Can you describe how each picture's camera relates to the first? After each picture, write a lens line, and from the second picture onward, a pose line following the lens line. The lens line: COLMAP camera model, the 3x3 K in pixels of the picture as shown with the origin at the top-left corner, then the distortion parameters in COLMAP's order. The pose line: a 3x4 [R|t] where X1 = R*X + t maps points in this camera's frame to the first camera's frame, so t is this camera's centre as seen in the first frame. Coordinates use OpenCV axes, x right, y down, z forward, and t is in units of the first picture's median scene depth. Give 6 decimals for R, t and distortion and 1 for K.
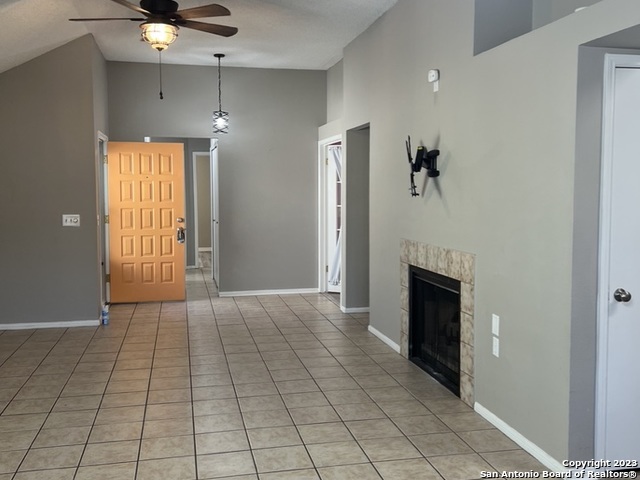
lens RADIAL K [[652.8, 0, 323.9], [0, 652.8, 240.1], [0, 0, 1]] dist [0.016285, 0.000000]
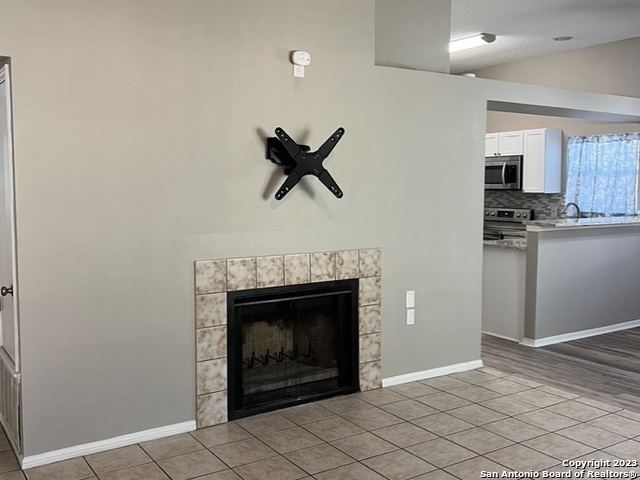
lens RADIAL K [[652.8, 0, 304.3], [0, 652.8, 224.0], [0, 0, 1]] dist [0.016285, 0.000000]
pose [[-0.344382, -0.059335, 0.936953, -0.743483], [0.079380, 0.992587, 0.092035, -0.127293], [-0.935468, 0.106070, -0.337119, 1.462900]]
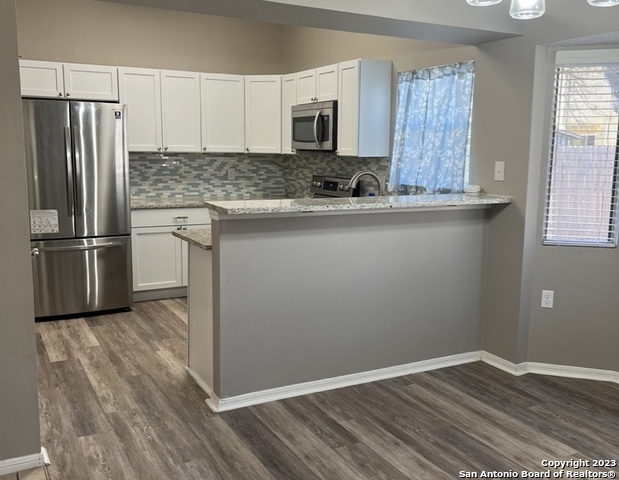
lens RADIAL K [[621.7, 0, 312.5], [0, 621.7, 241.8], [0, 0, 1]] dist [0.066905, 0.000000]
pose [[-0.272572, -0.149389, 0.950467, -0.394747], [0.069463, 0.982239, 0.174303, -0.047167], [-0.959625, 0.113532, -0.257354, 0.639280]]
